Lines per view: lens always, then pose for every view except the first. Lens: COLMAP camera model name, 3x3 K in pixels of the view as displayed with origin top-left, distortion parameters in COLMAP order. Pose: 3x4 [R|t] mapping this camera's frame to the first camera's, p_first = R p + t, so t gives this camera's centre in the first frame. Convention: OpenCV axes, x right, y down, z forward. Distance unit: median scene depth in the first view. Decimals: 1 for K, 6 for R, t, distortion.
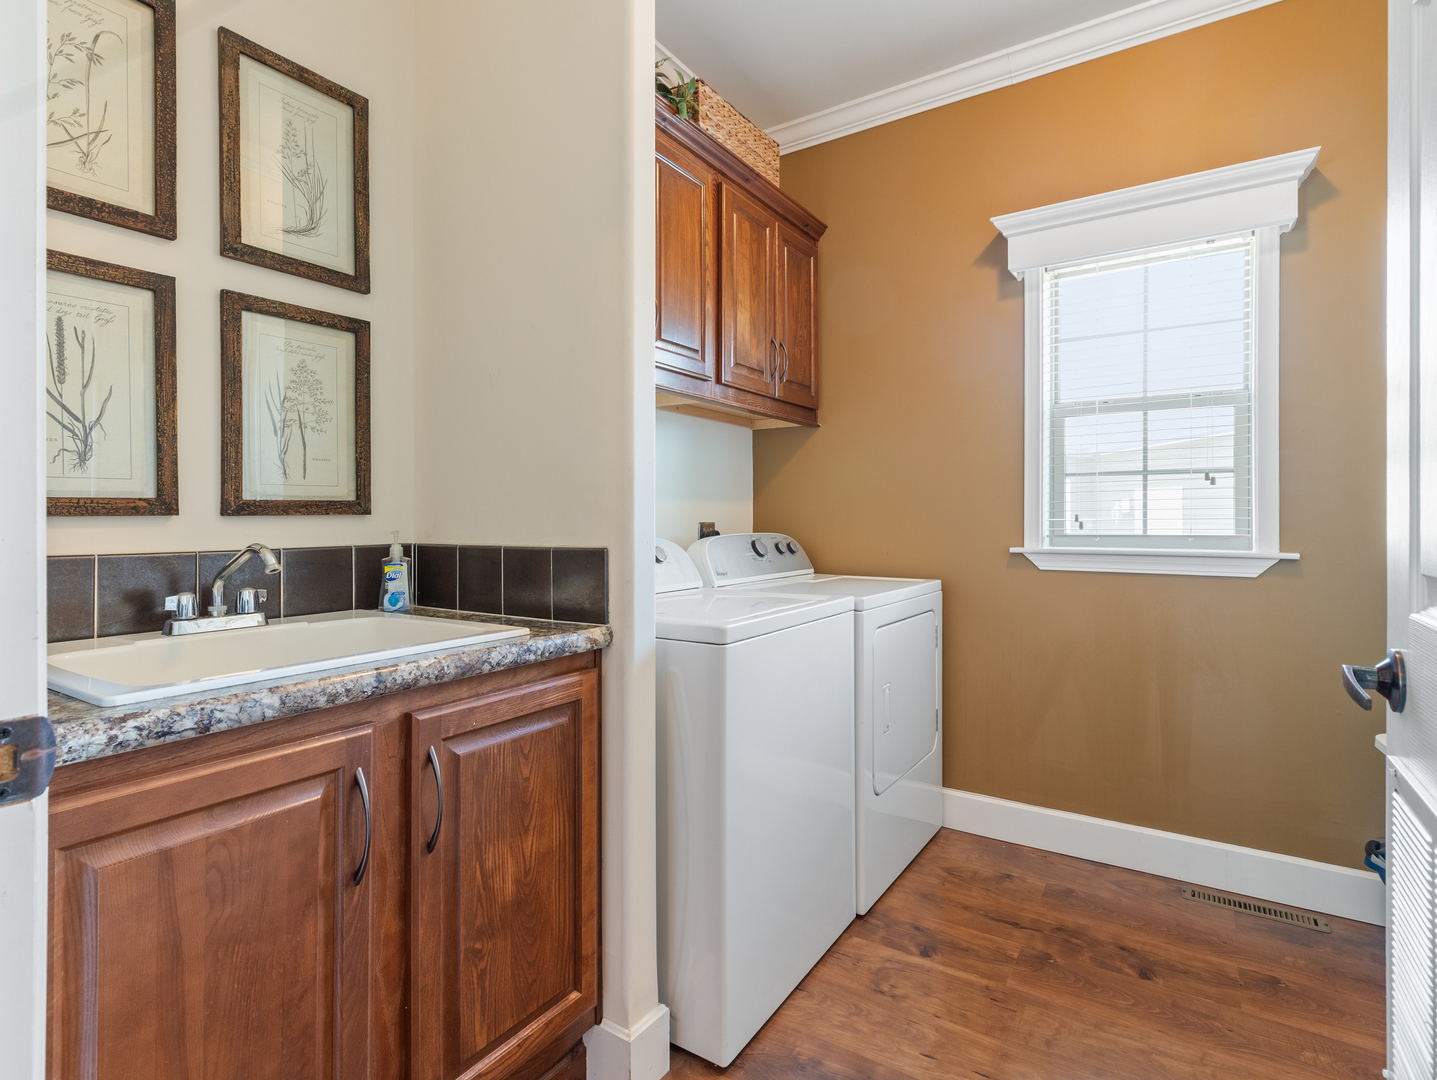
lens RADIAL K [[731.0, 0, 716.0], [0, 731.0, 520.5], [0, 0, 1]] dist [0.002588, 0.000068]
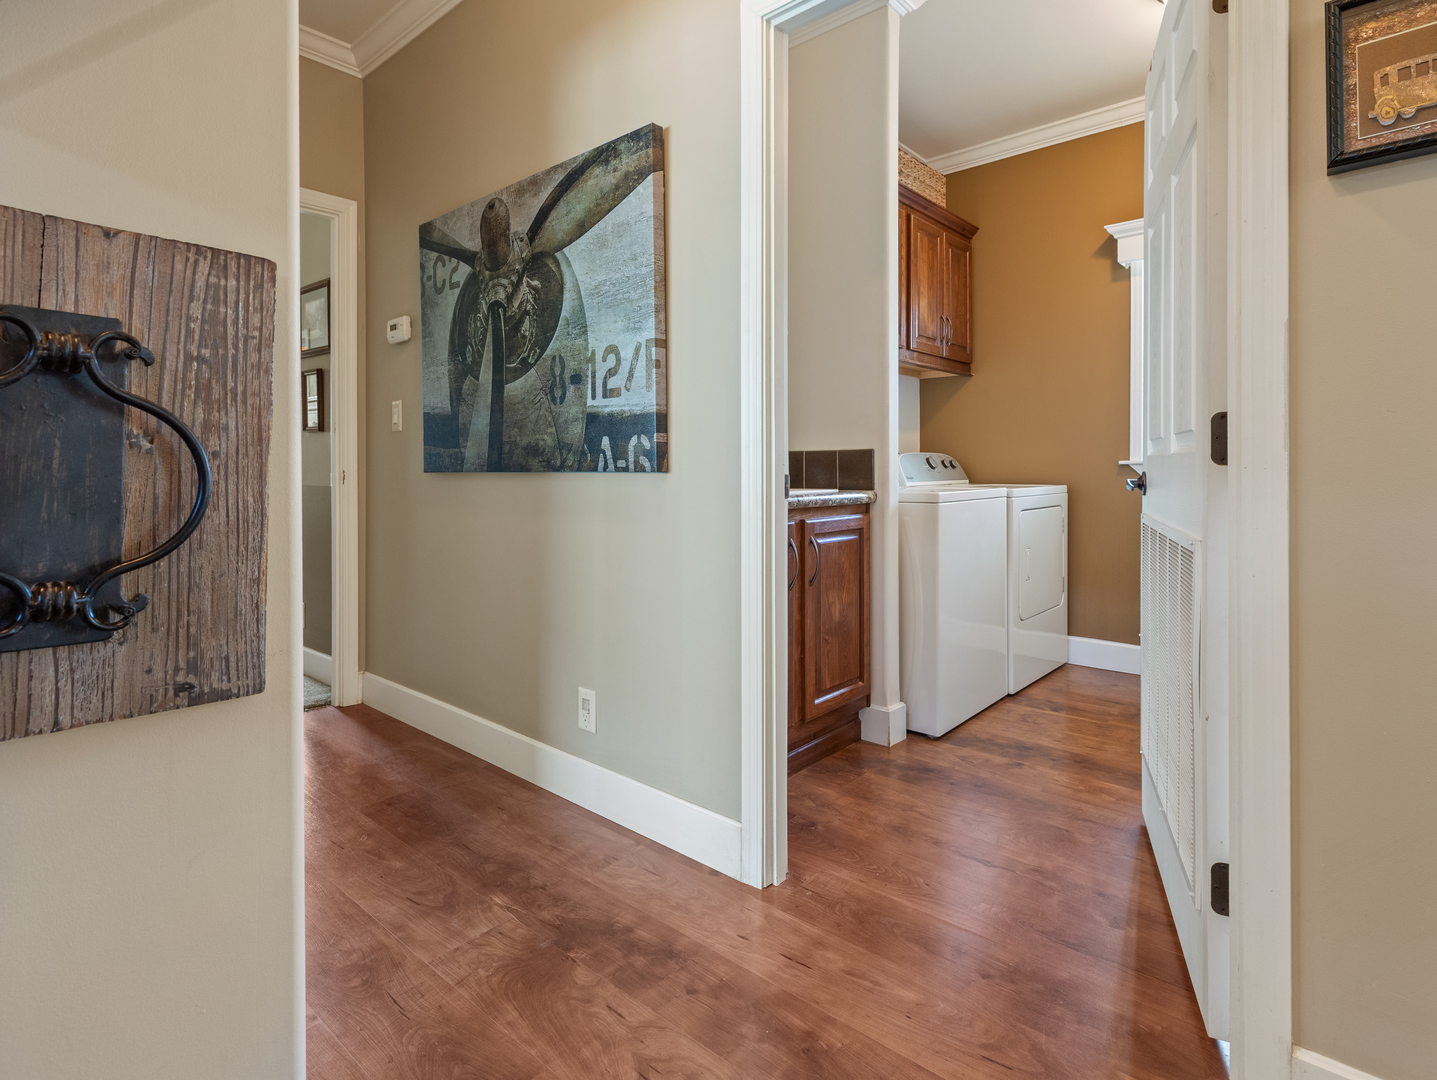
lens RADIAL K [[746.4, 0, 715.3], [0, 746.4, 475.7], [0, 0, 1]] dist [0.000096, -0.000360]
pose [[0.989595, -0.001530, -0.143870, -0.158906], [0.003075, 0.999940, 0.010516, 0.049249], [0.143846, -0.010849, 0.989541, -0.532449]]
